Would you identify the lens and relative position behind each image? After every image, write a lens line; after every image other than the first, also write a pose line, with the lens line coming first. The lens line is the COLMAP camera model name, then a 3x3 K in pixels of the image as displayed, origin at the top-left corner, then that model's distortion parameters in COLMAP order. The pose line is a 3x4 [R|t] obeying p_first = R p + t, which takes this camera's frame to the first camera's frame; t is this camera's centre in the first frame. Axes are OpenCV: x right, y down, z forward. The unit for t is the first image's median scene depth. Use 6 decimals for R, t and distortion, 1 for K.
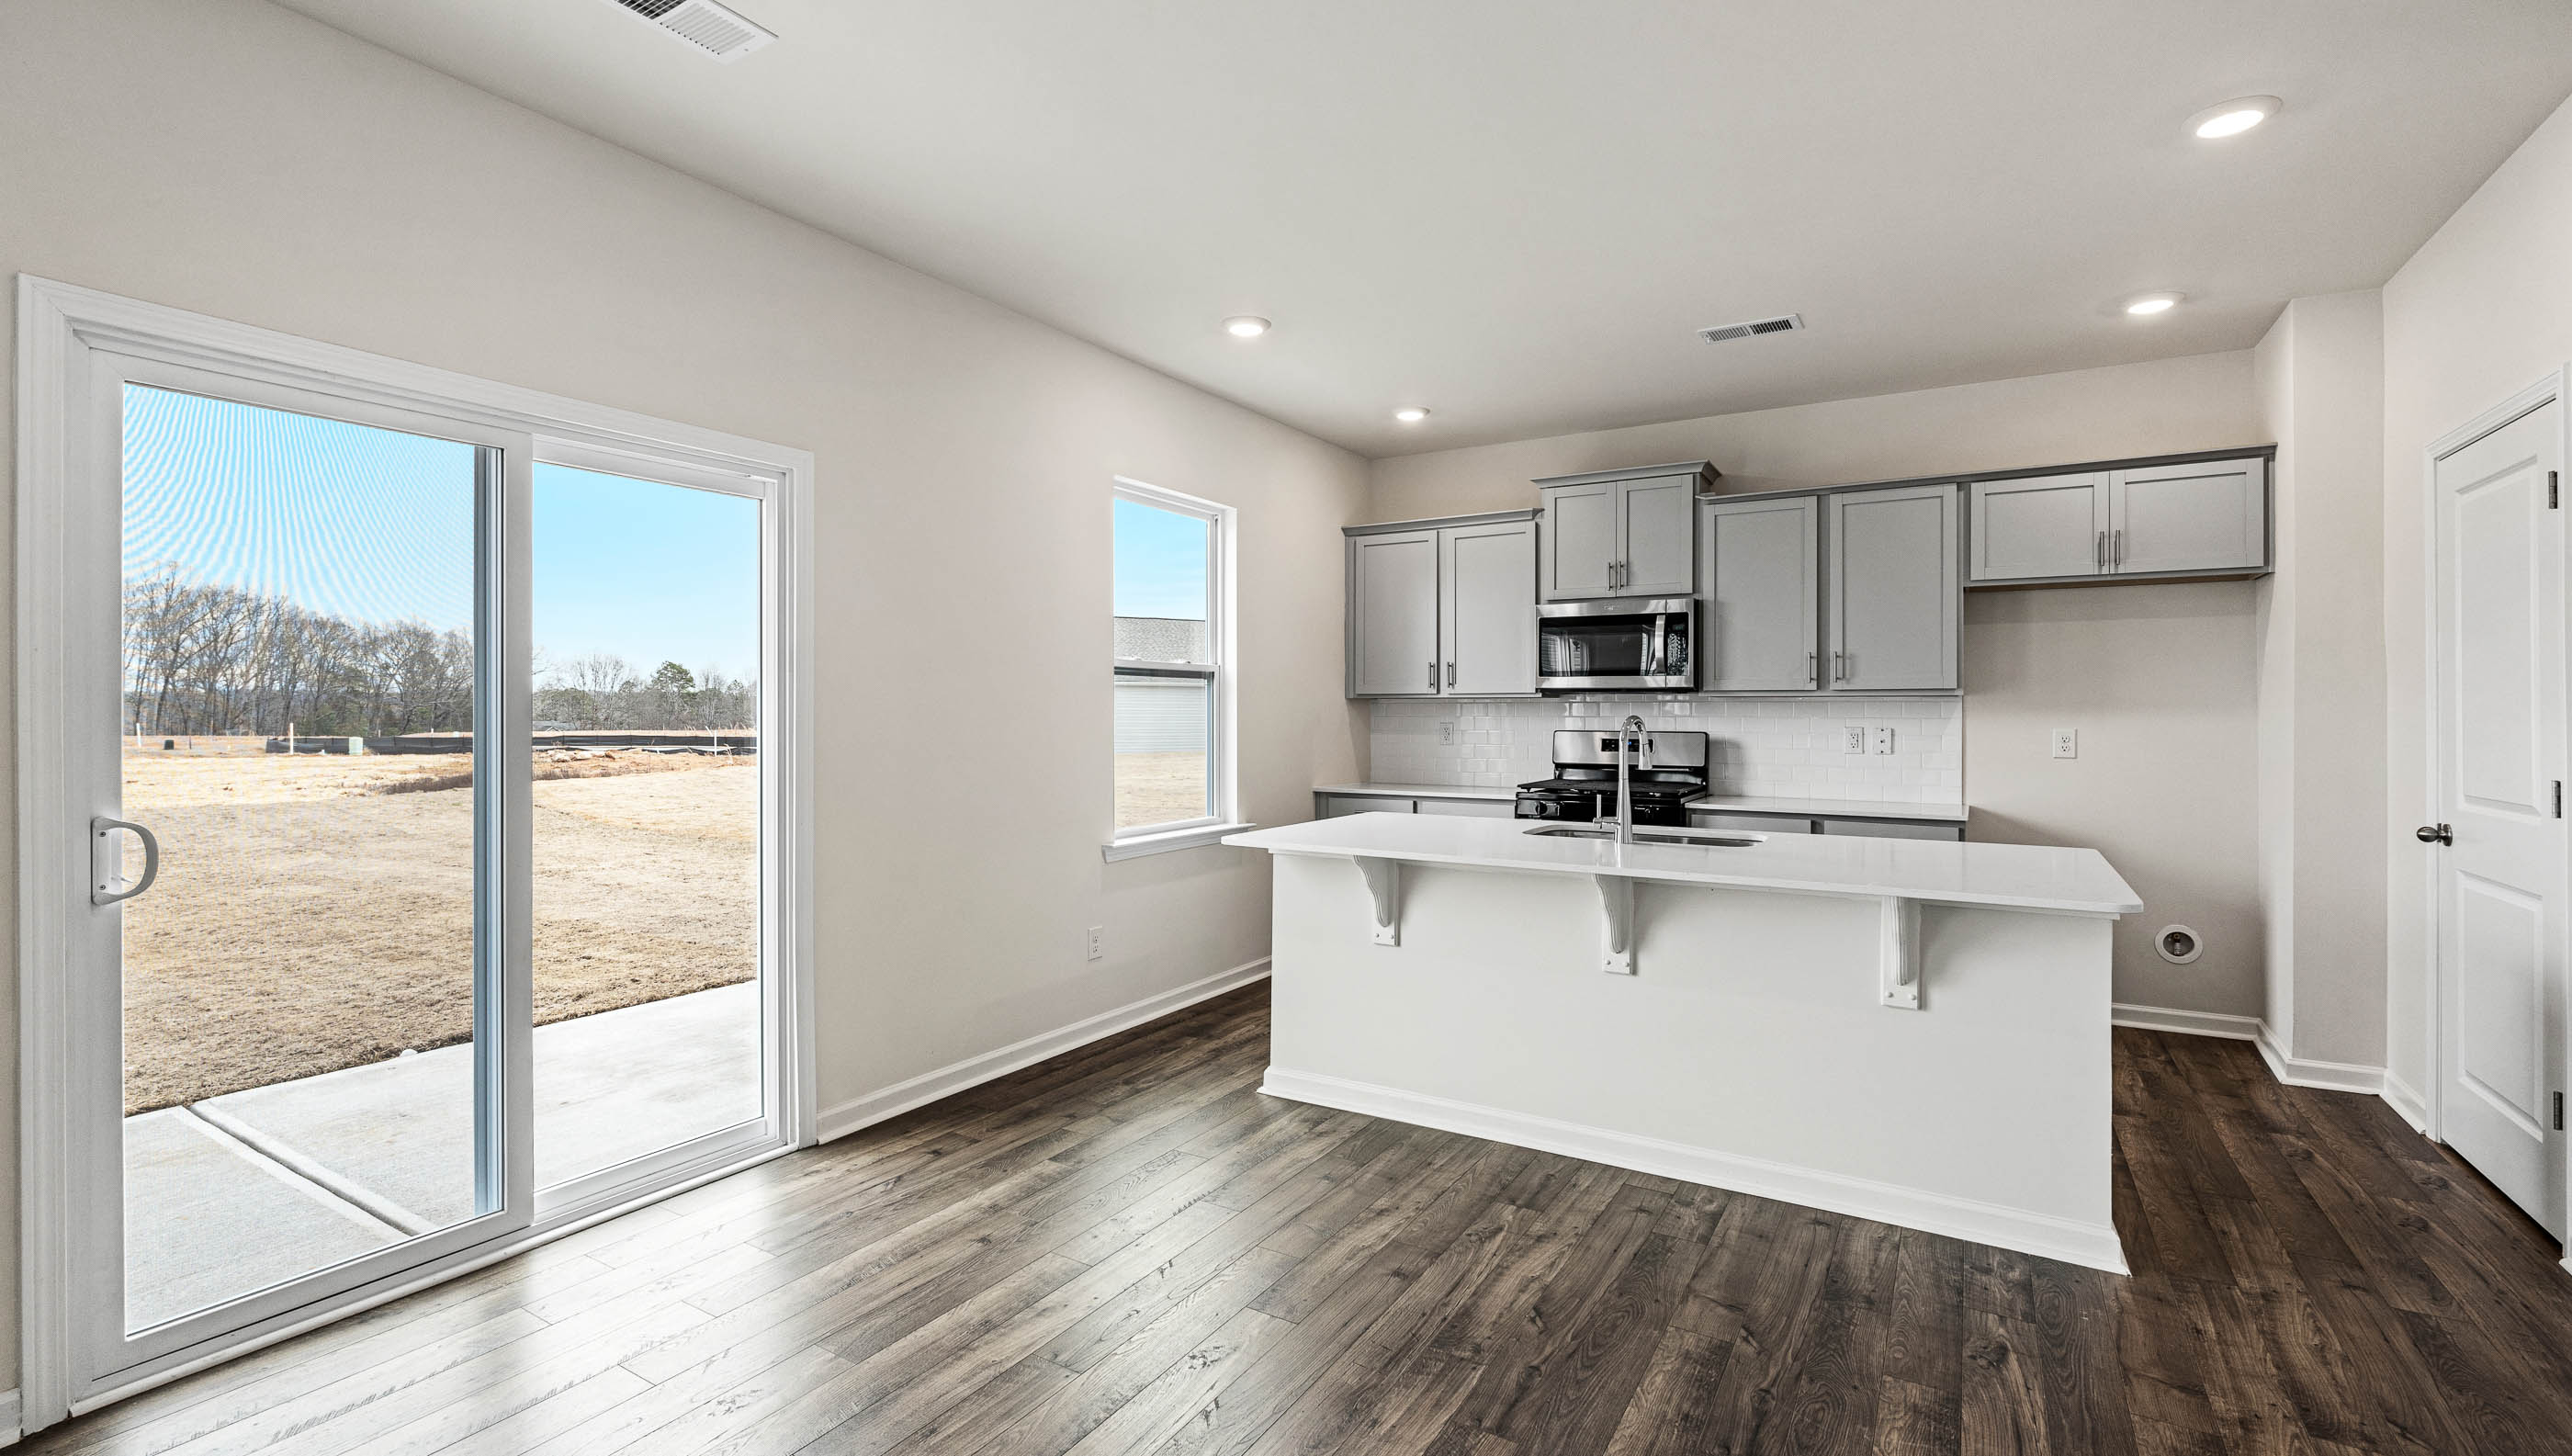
lens RADIAL K [[1131.5, 0, 1281.7], [0, 1131.5, 708.0], [0, 0, 1]] dist [-0.002393, -0.000598]
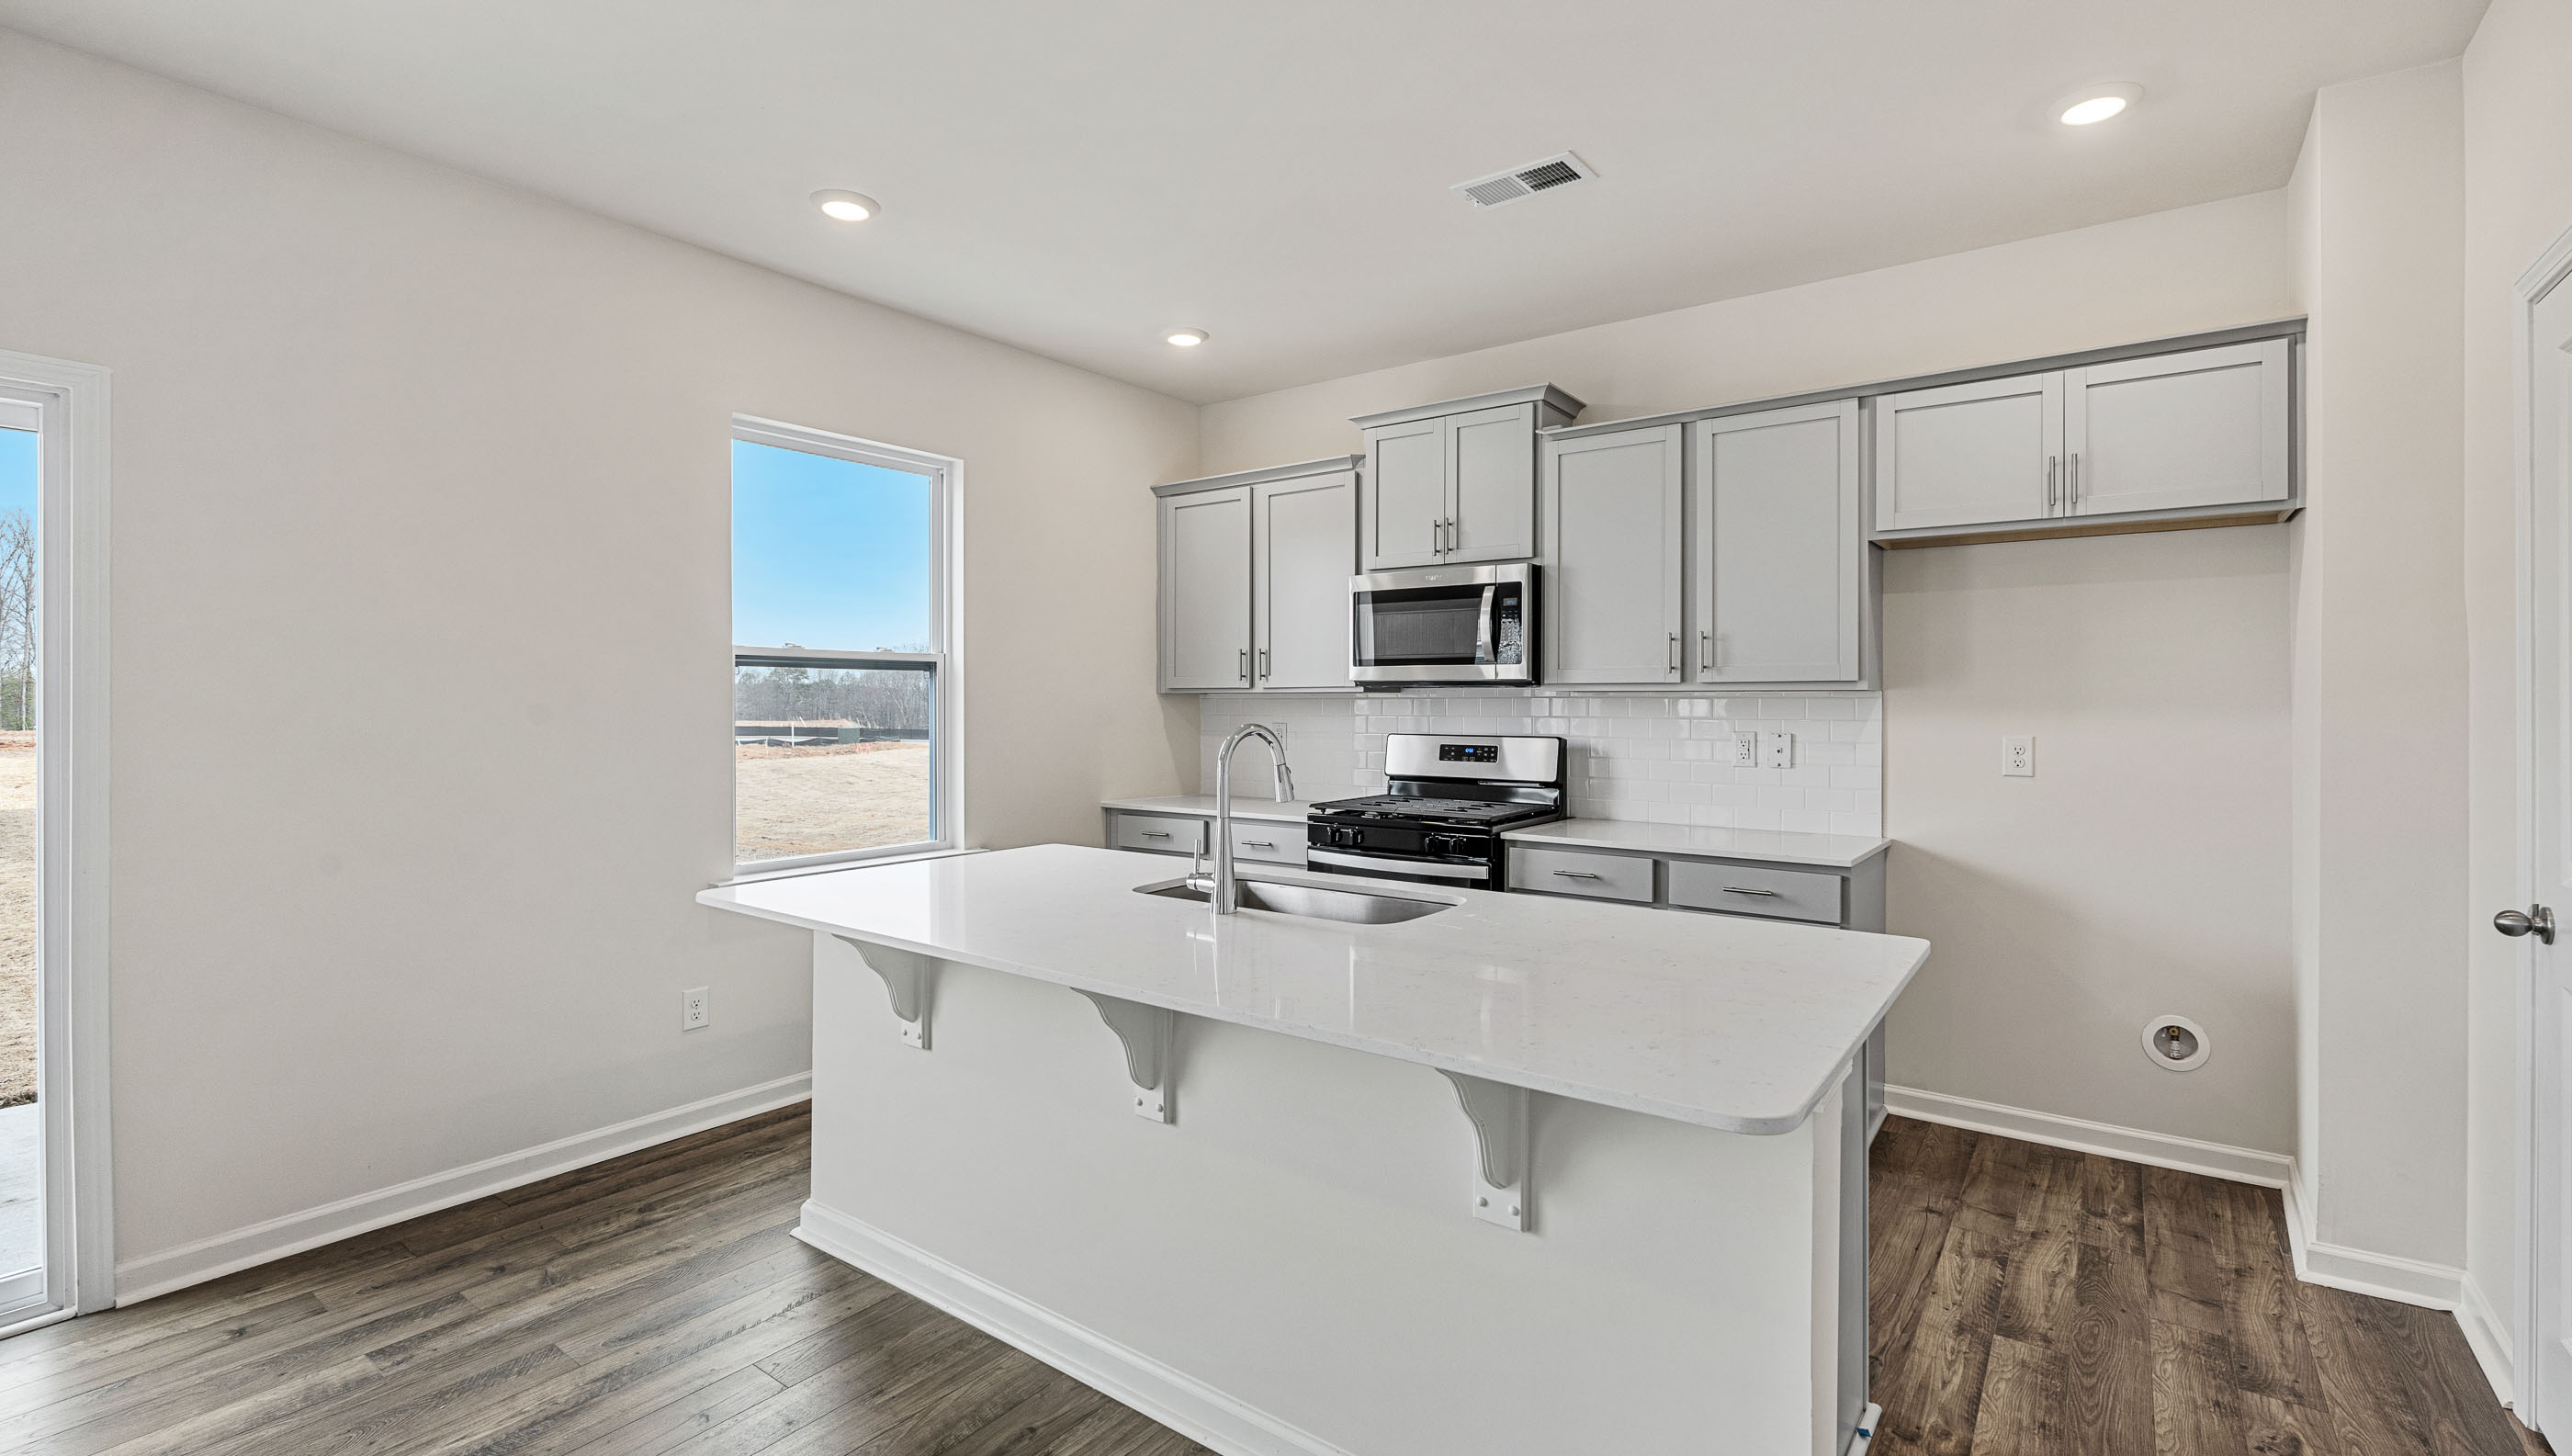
lens RADIAL K [[1129.5, 0, 1290.9], [0, 1129.5, 701.2], [0, 0, 1]] dist [-0.002698, -0.000645]
pose [[0.996041, -0.001132, -0.088888, 0.284785], [0.001413, 0.999994, 0.003099, -0.006381], [0.088884, -0.003212, 0.996037, 0.233395]]
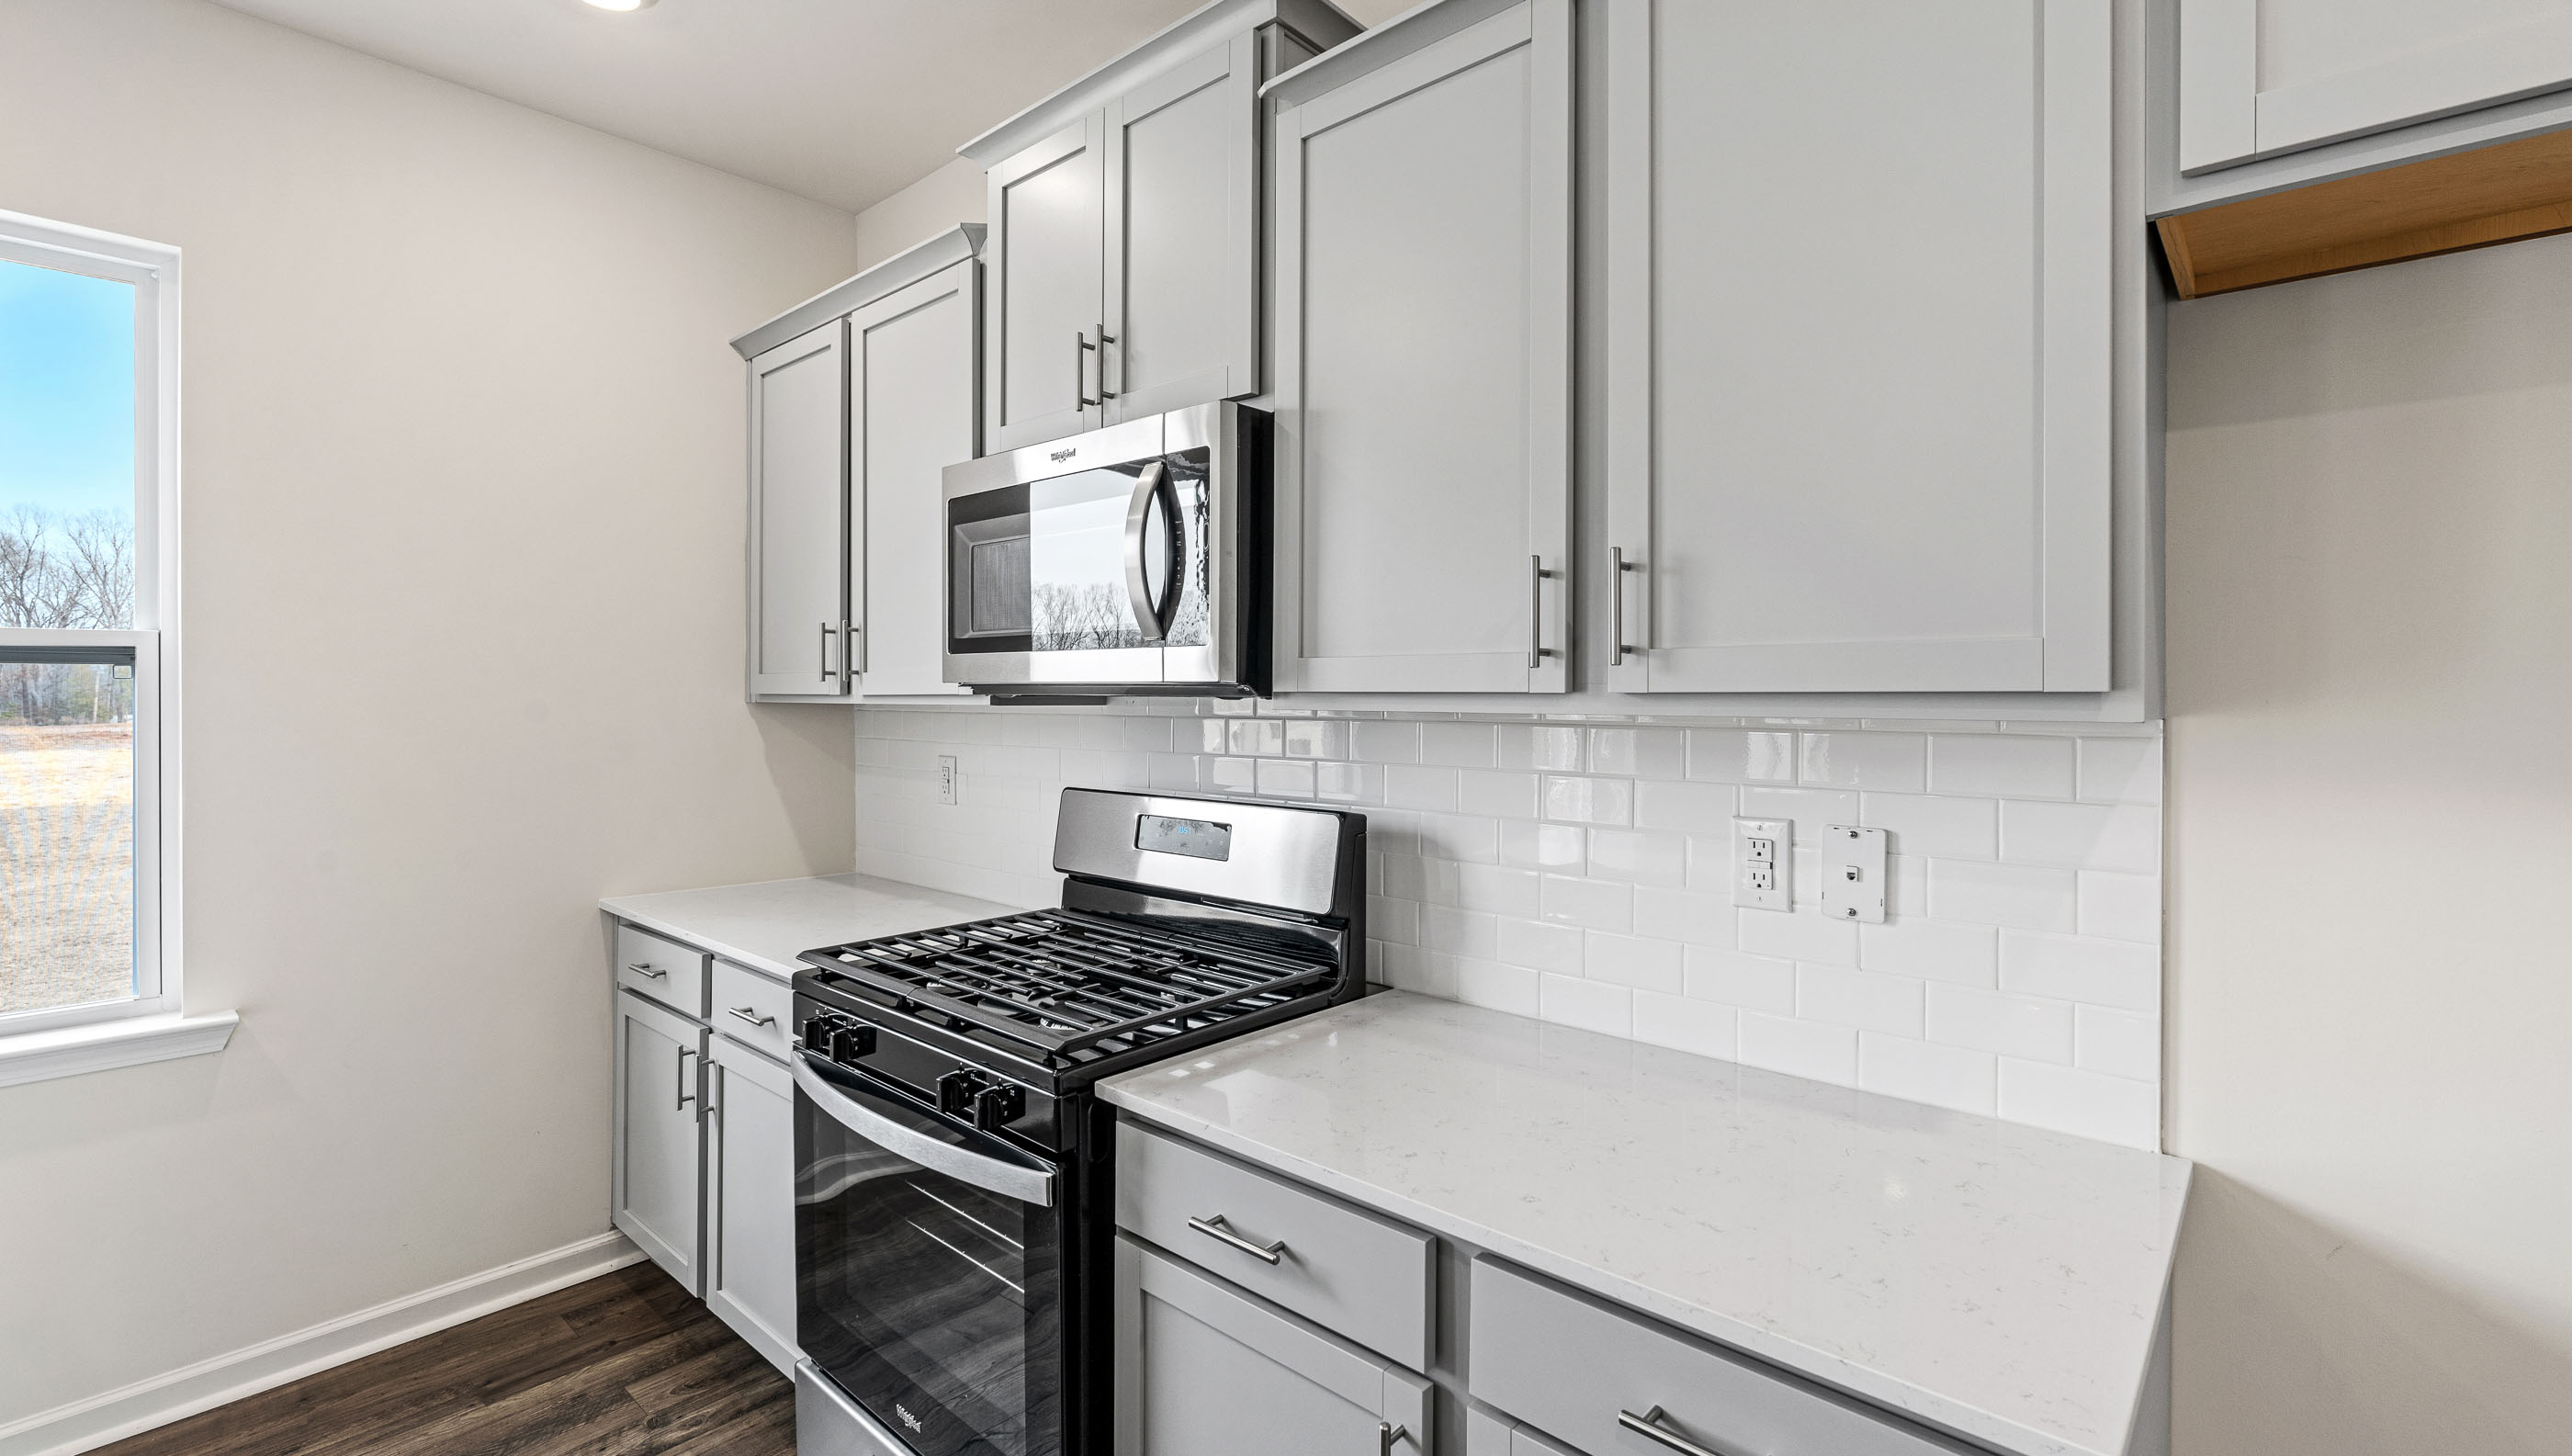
lens RADIAL K [[1129.5, 0, 1290.9], [0, 1129.5, 701.2], [0, 0, 1]] dist [-0.002698, -0.000645]
pose [[0.982574, 0.002081, -0.185860, 0.462303], [-0.001278, 0.999989, 0.004444, -0.015250], [0.185868, -0.004129, 0.982566, 0.724792]]
